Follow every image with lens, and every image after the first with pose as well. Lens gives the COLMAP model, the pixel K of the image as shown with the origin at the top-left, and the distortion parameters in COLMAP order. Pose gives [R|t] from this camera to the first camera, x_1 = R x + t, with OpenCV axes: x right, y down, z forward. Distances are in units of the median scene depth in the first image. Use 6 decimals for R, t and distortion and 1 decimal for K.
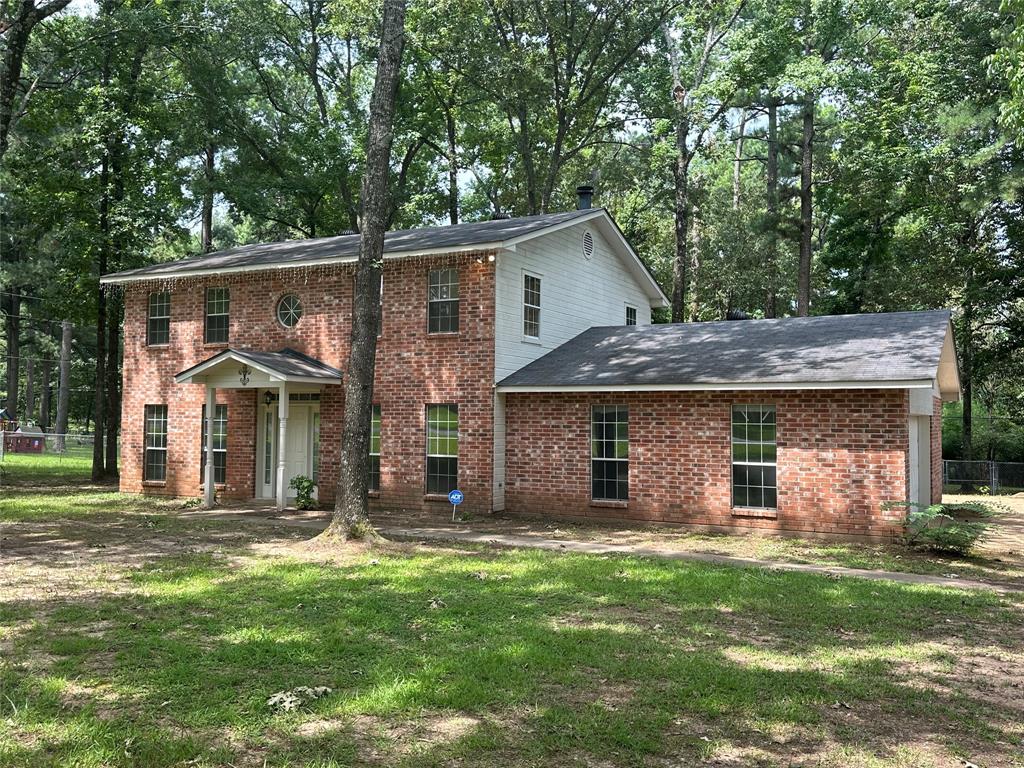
lens RADIAL K [[912.2, 0, 512.1], [0, 912.2, 379.9], [0, 0, 1]] dist [0.046795, -0.005520]
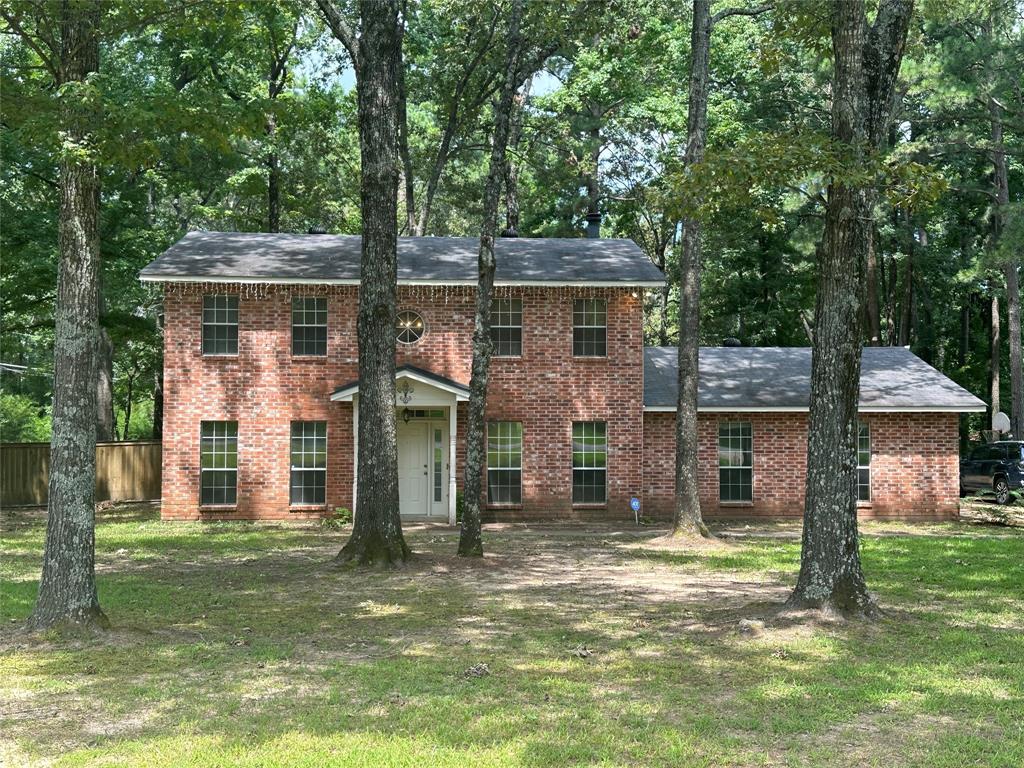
lens RADIAL K [[1175.0, 0, 512.4], [0, 1175.0, 387.5], [0, 0, 1]] dist [0.025857, 0.000000]
pose [[0.857050, 0.008508, 0.515164, -0.878280], [-0.017888, 0.999752, 0.013249, -0.031365], [-0.514923, -0.020571, 0.856989, -0.165406]]
